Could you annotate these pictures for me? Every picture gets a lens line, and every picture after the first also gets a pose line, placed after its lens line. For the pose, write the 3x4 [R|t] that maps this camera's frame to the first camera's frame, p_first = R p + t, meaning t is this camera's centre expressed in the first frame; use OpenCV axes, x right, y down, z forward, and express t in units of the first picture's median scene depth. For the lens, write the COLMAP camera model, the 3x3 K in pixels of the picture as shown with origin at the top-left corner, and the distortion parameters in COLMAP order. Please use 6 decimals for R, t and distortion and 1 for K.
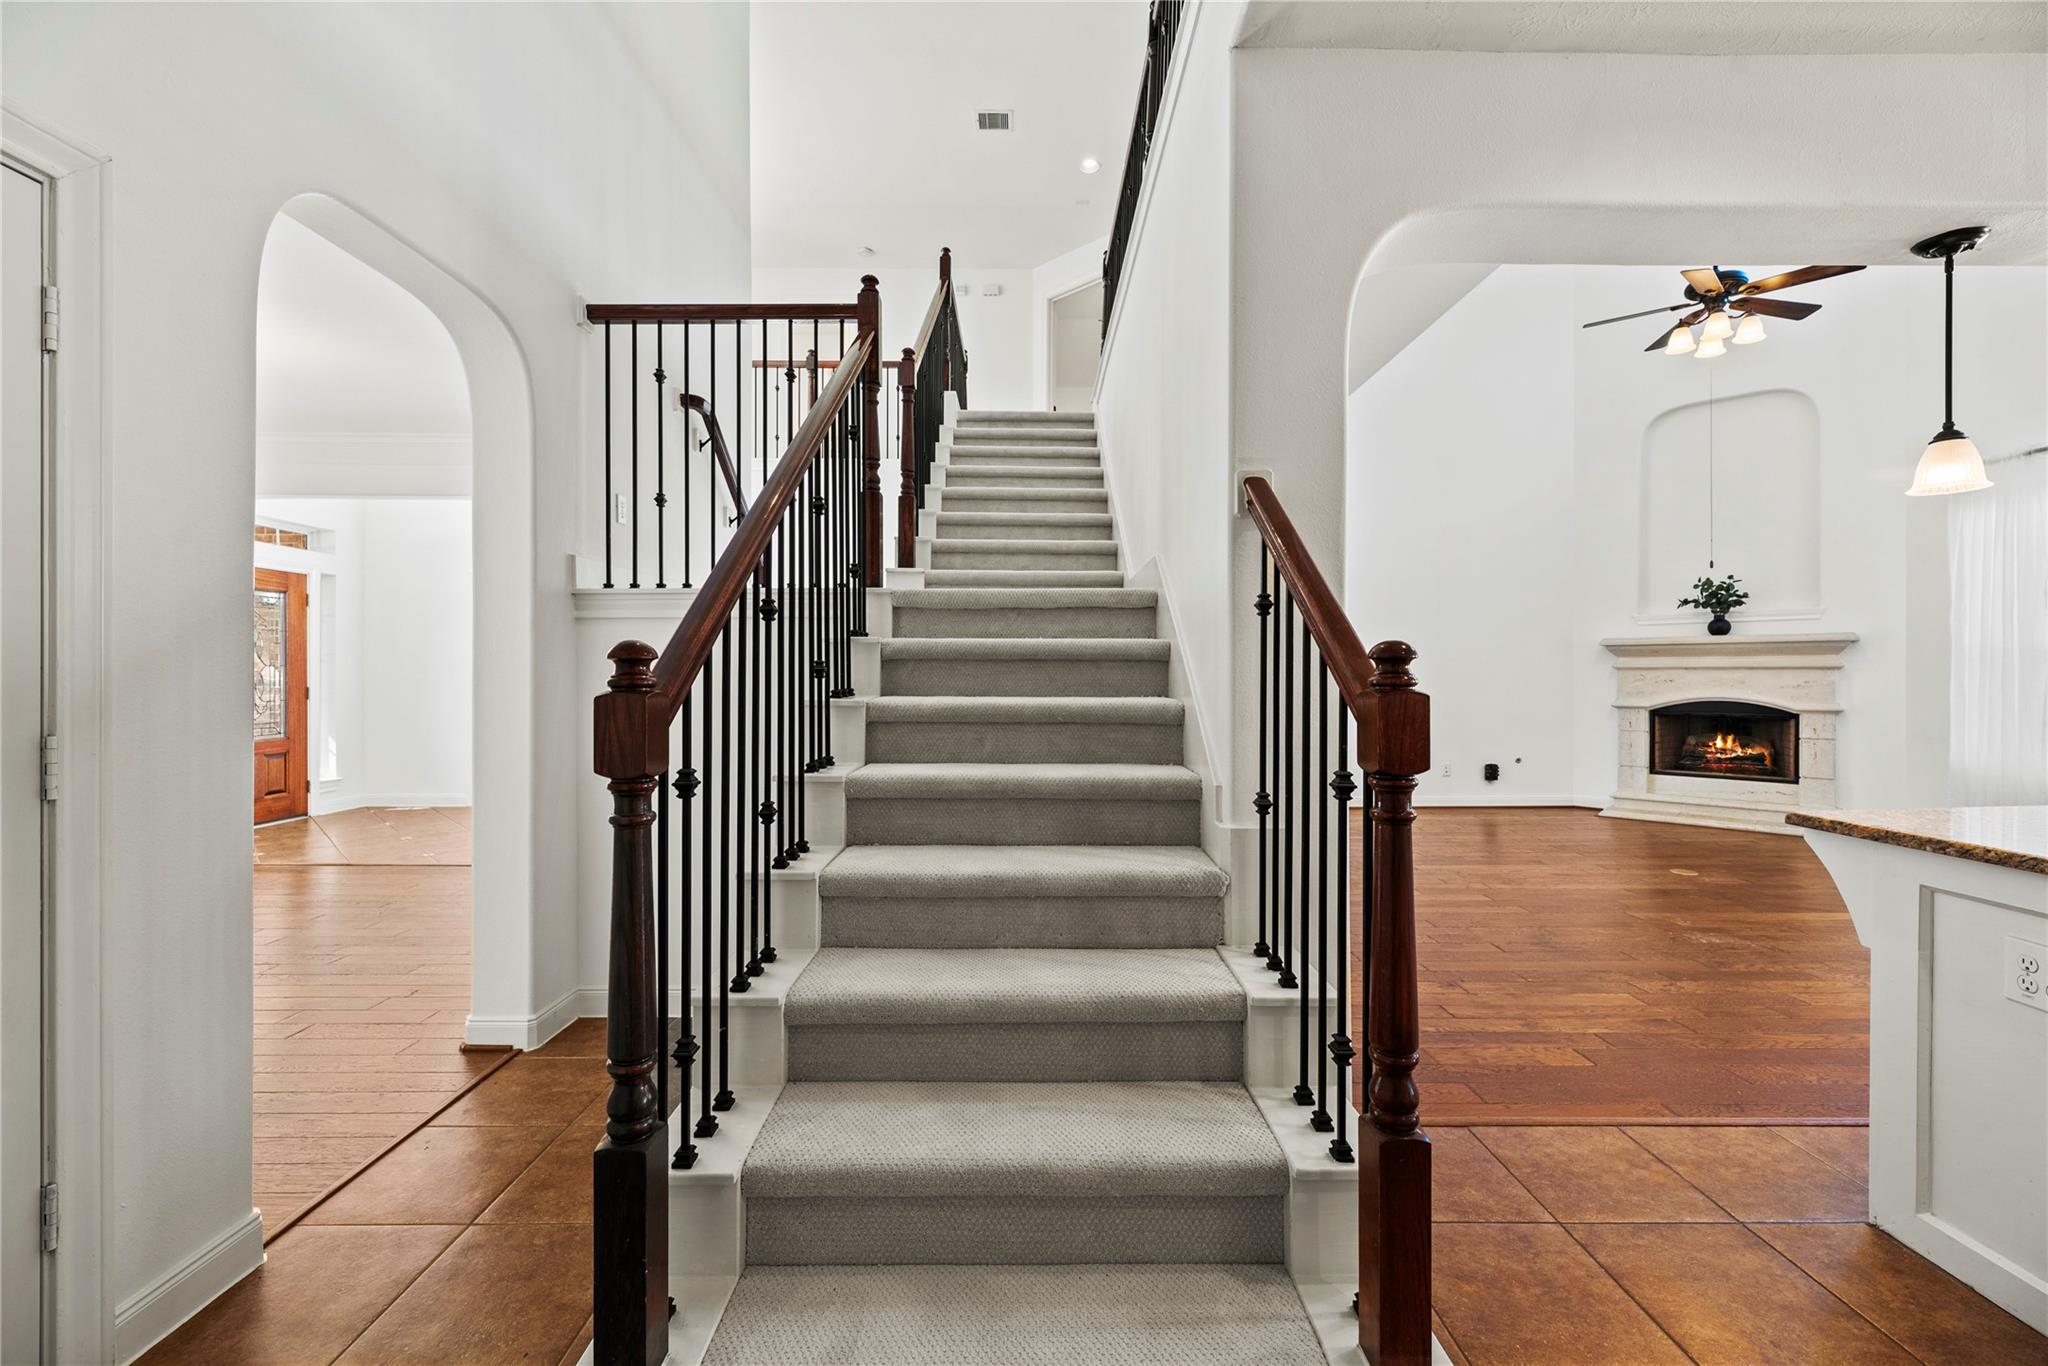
lens RADIAL K [[837.9, 0, 1025.0], [0, 837.9, 676.9], [0, 0, 1]] dist [-0.000937, 0.001689]
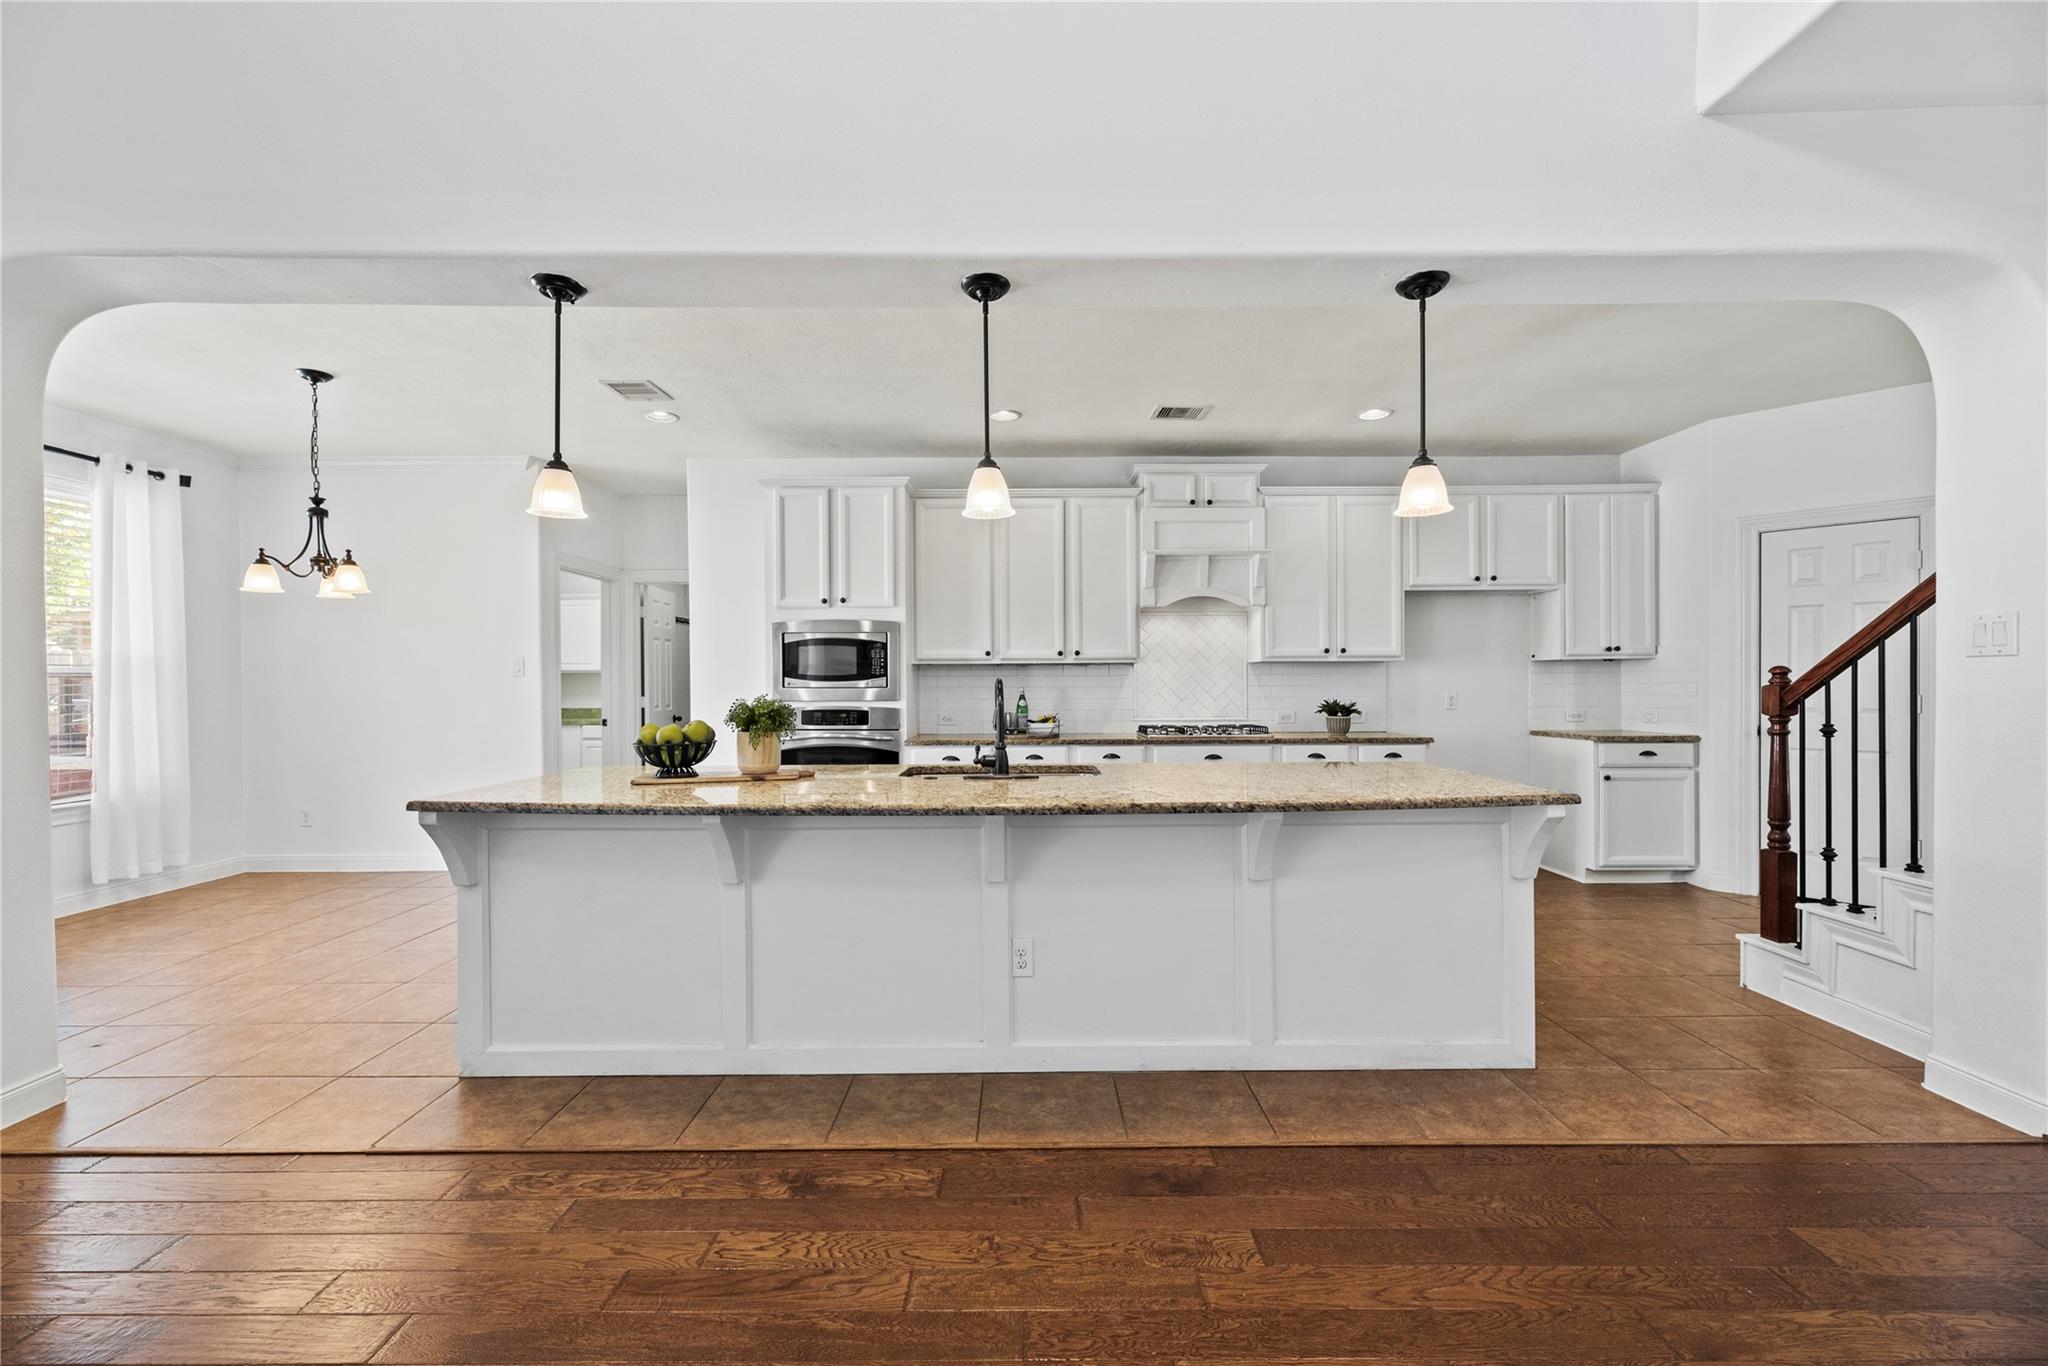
lens RADIAL K [[837.9, 0, 1021.6], [0, 837.9, 680.2], [0, 0, 1]] dist [-0.000937, 0.001689]
pose [[-0.999998, 0.000460, -0.002065, 1.116196], [0.000446, 0.999976, 0.006943, -0.007017], [0.002068, 0.006942, -0.999974, 1.432102]]
